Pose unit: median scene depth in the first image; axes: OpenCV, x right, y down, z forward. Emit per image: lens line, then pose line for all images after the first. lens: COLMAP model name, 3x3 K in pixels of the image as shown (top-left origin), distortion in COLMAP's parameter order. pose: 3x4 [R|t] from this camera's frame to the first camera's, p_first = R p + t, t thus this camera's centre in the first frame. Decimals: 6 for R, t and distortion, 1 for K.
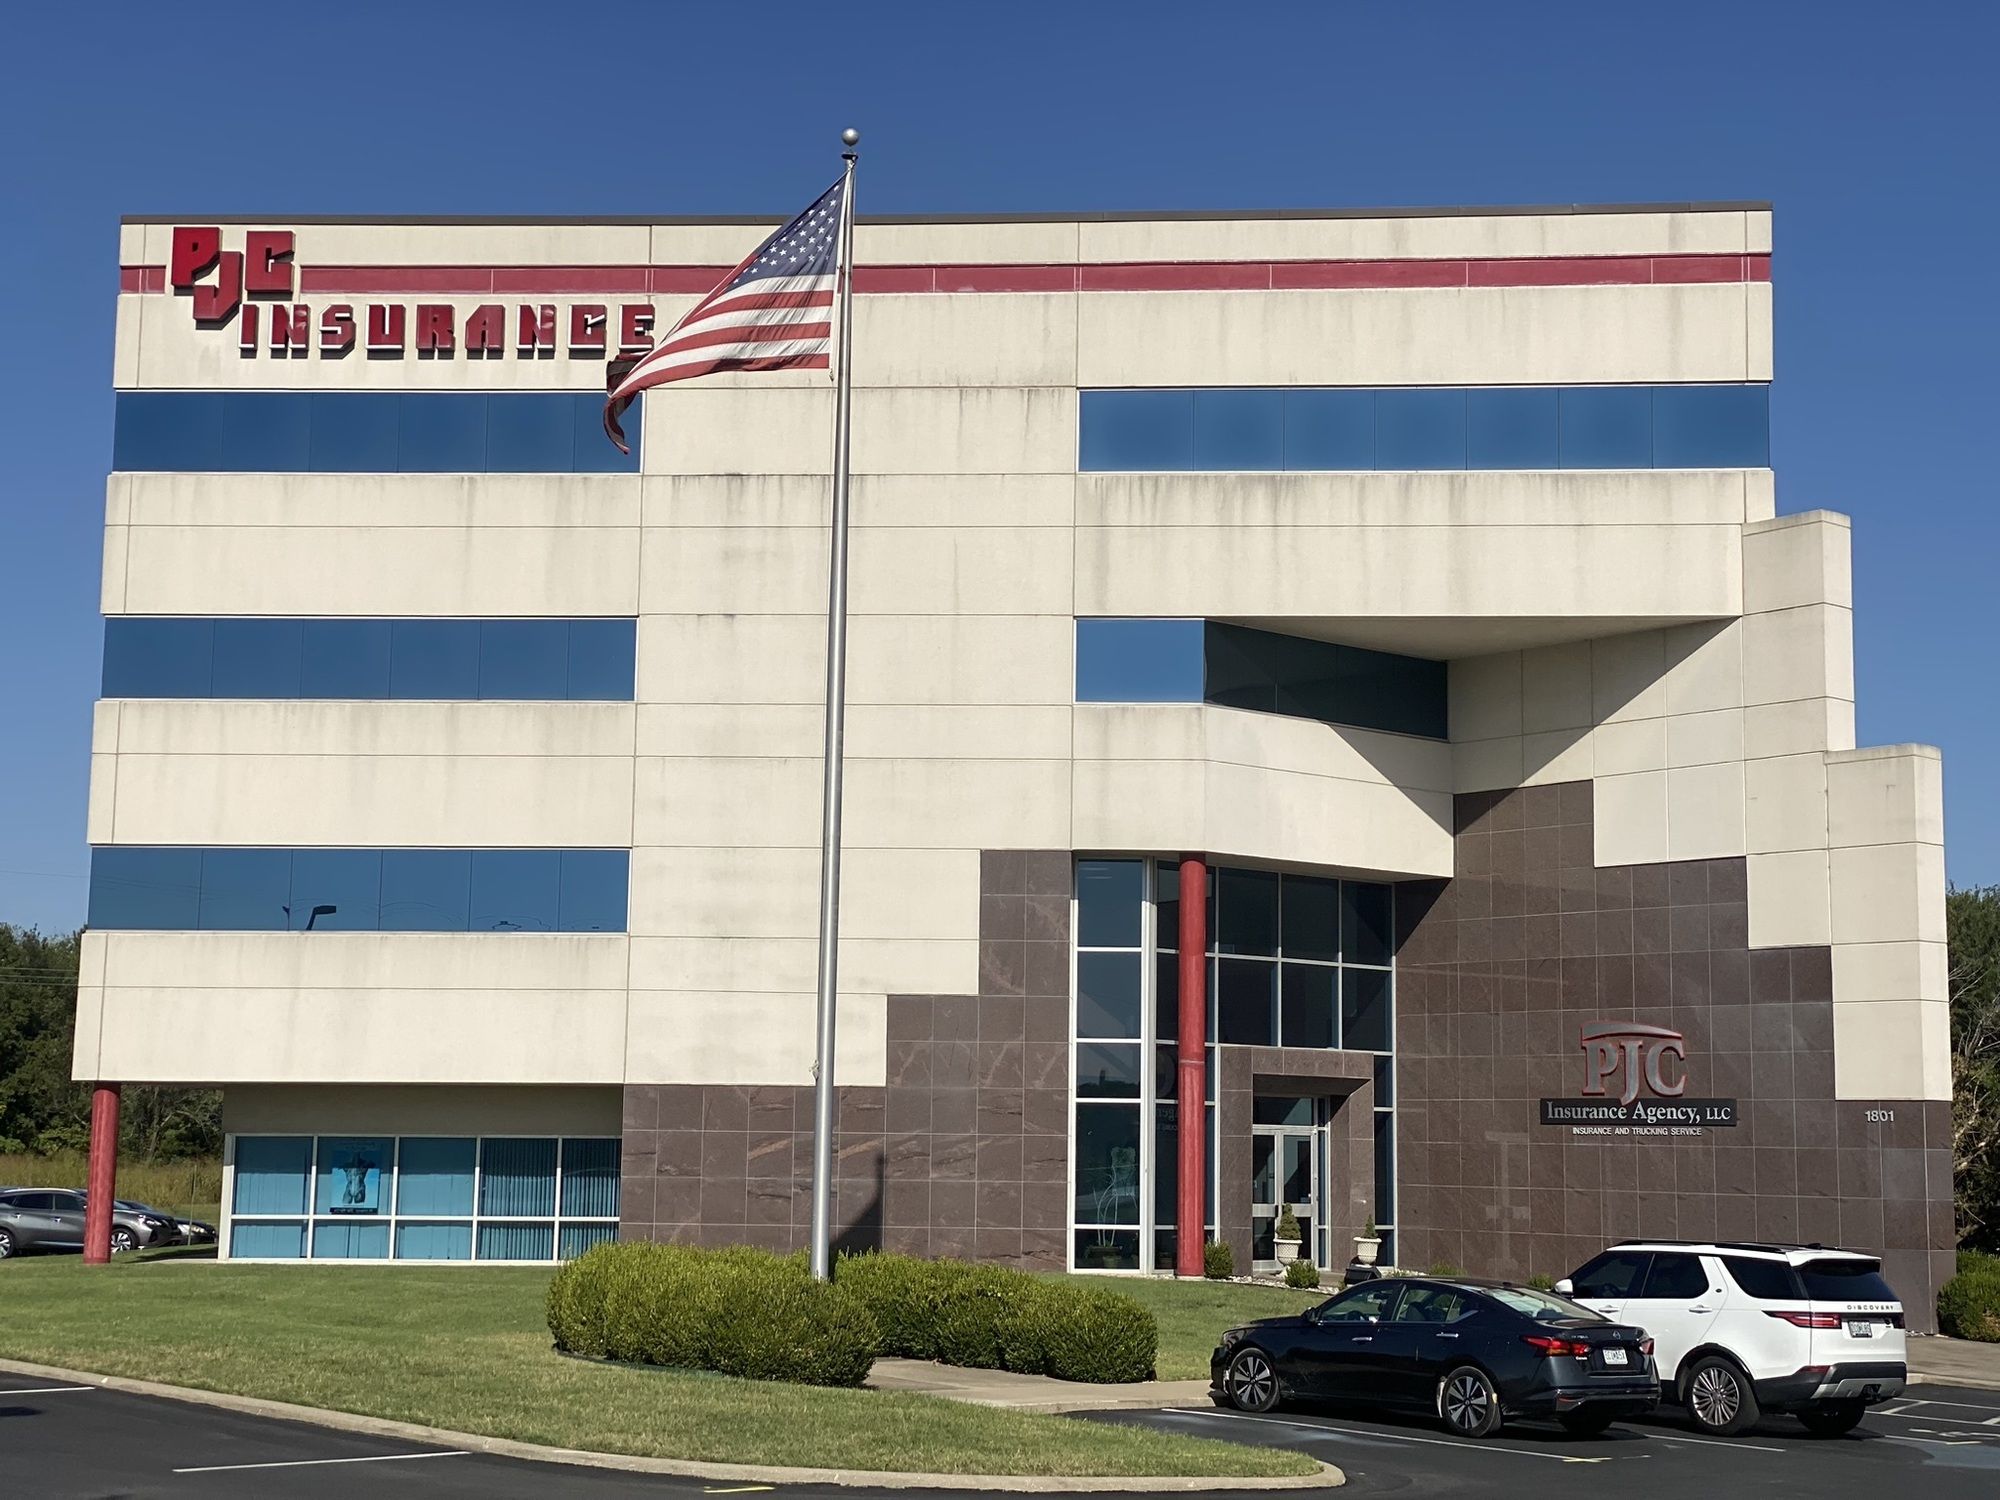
lens RADIAL K [[3032.9, 0, 1000.9], [0, 3032.9, 749.1], [0, 0, 1]] dist [0.138220, 0.000000]
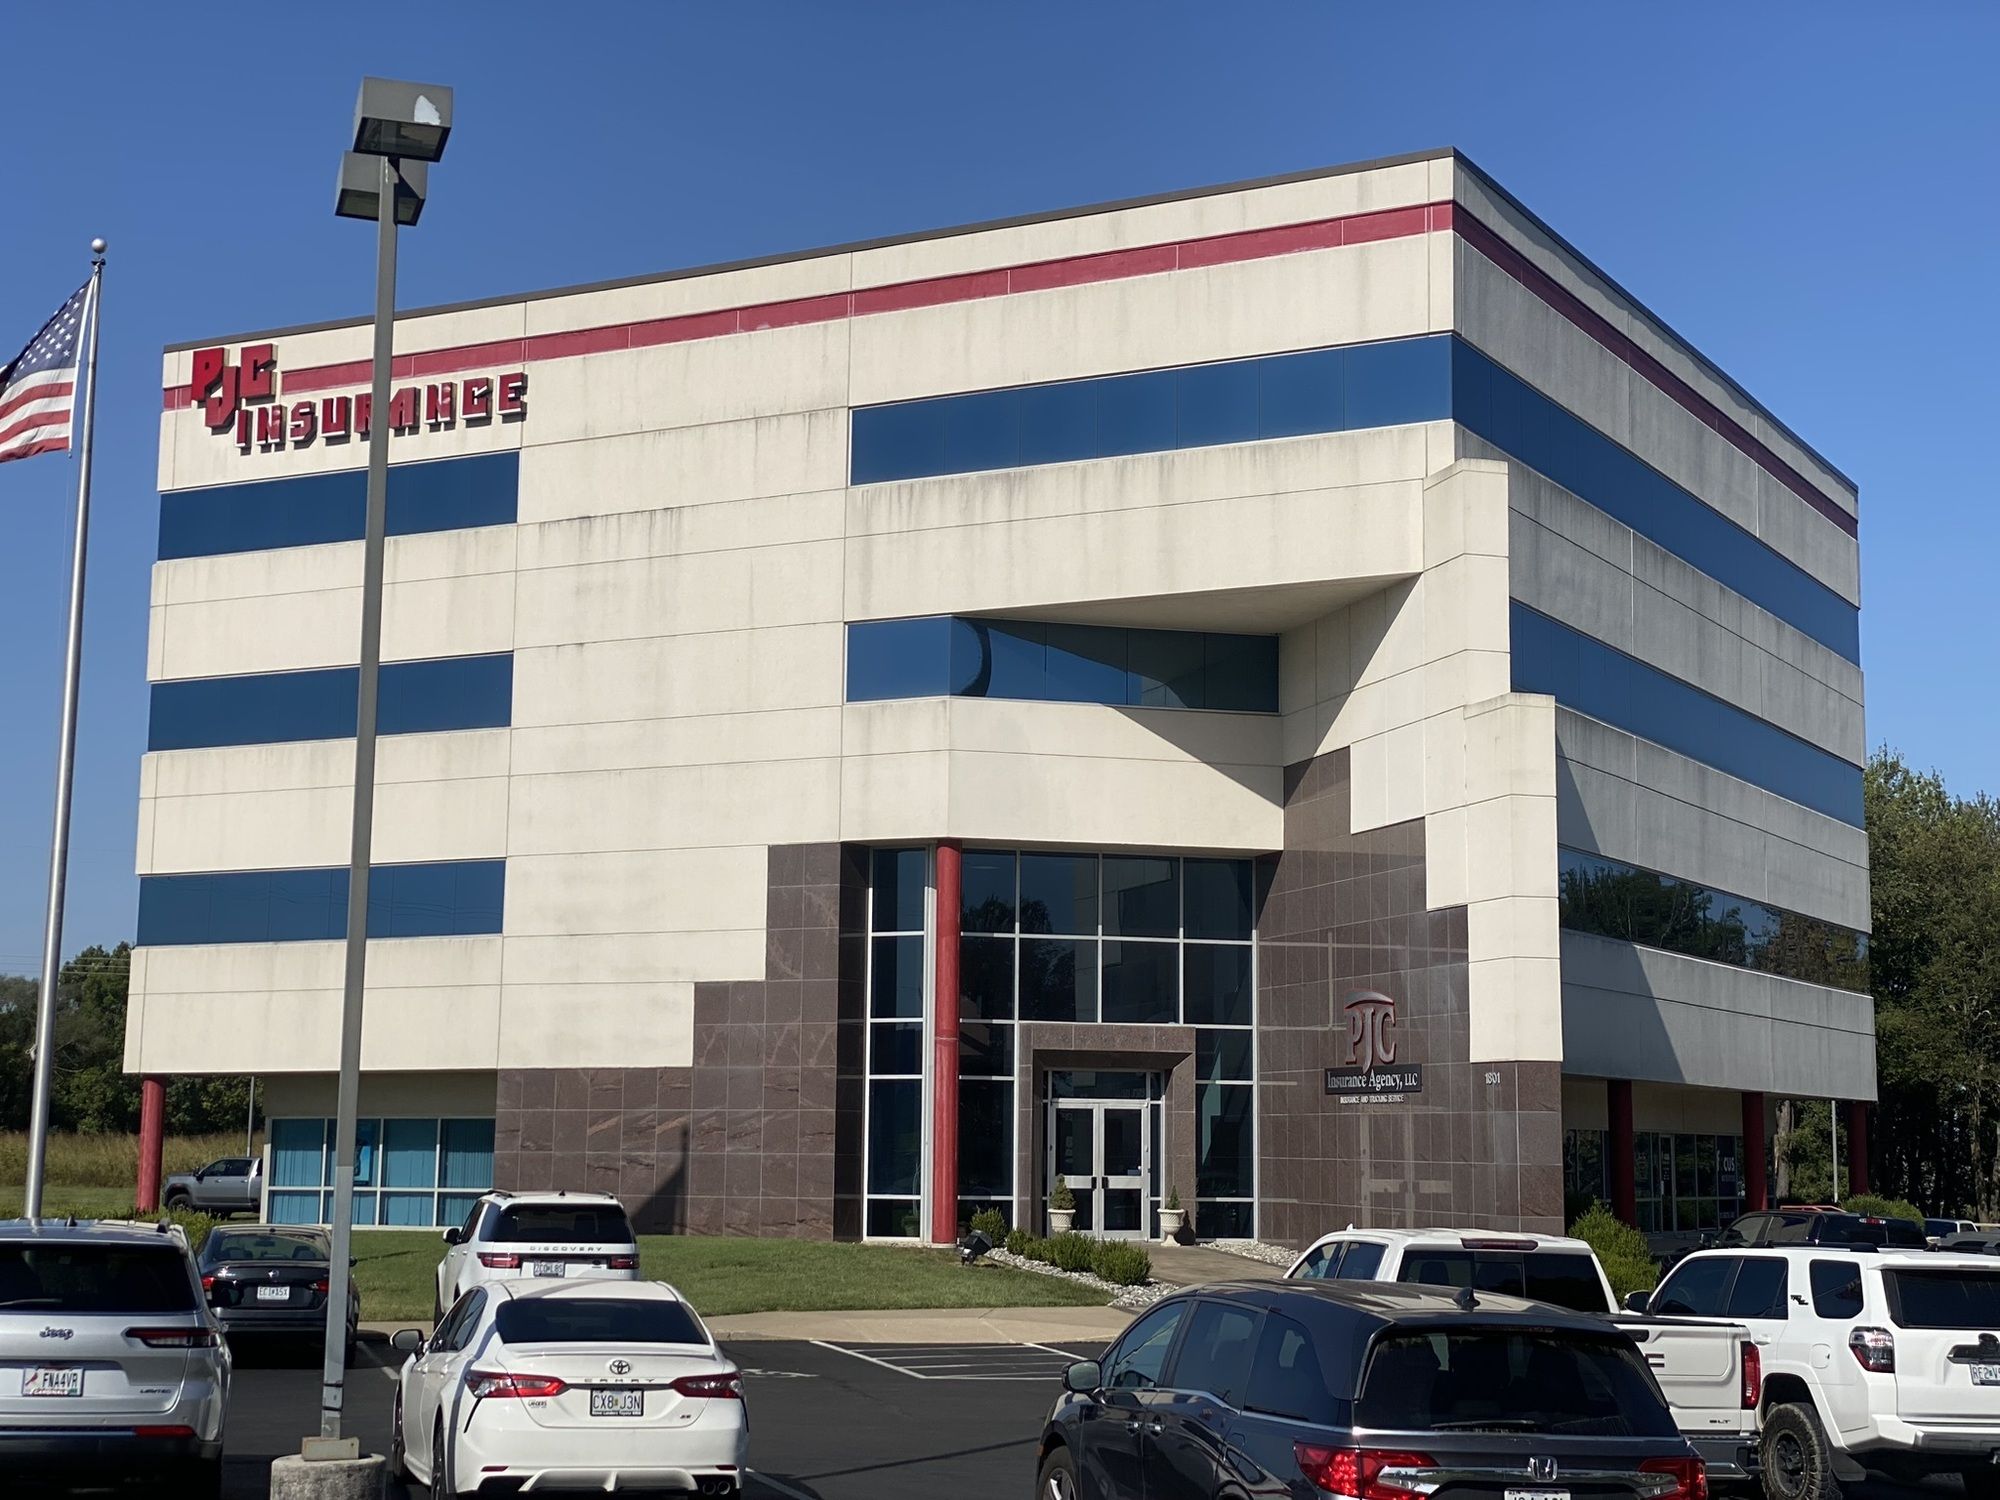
lens RADIAL K [[3032.9, 0, 1027.9], [0, 3032.9, 697.5], [0, 0, 1]] dist [0.138220, 0.000000]
pose [[0.908231, -0.065428, -0.413323, 0.518705], [0.058333, 0.997853, -0.029776, 0.018114], [0.414384, 0.002933, 0.910097, 0.057213]]
